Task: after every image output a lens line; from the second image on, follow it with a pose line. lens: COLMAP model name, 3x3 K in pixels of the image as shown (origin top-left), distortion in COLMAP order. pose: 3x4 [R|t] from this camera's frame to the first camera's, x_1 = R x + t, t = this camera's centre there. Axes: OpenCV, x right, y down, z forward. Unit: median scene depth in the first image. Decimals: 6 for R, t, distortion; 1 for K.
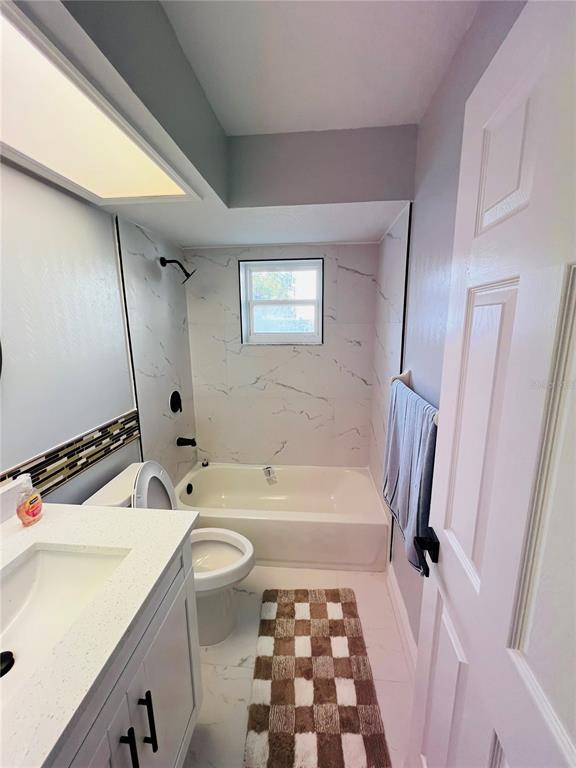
lens RADIAL K [[309.2, 0, 291.2], [0, 309.2, 383.7], [0, 0, 1]] dist [-0.000562, 0.000217]
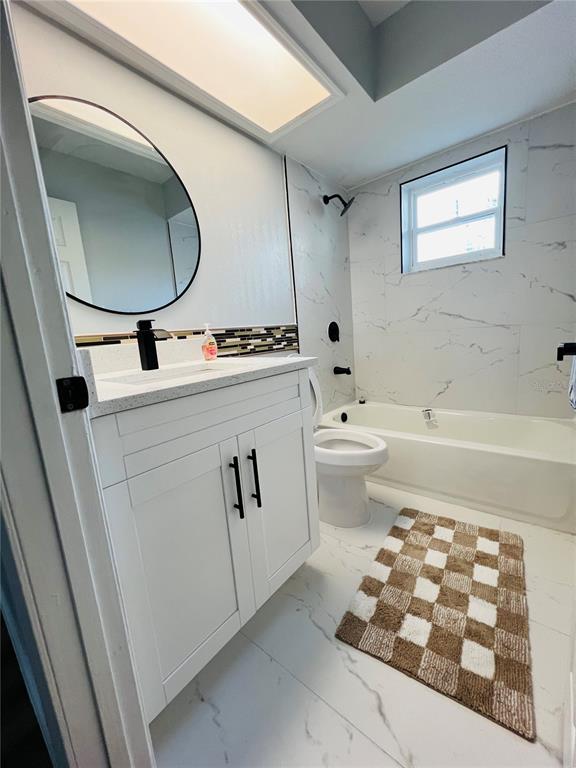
lens RADIAL K [[309.2, 0, 289.2], [0, 309.2, 384.1], [0, 0, 1]] dist [-0.000562, 0.000217]
pose [[0.826456, 0.035875, -0.561857, 0.143055], [-0.039569, 0.999201, 0.005595, 0.308609], [0.561609, 0.017608, 0.827215, 0.024424]]
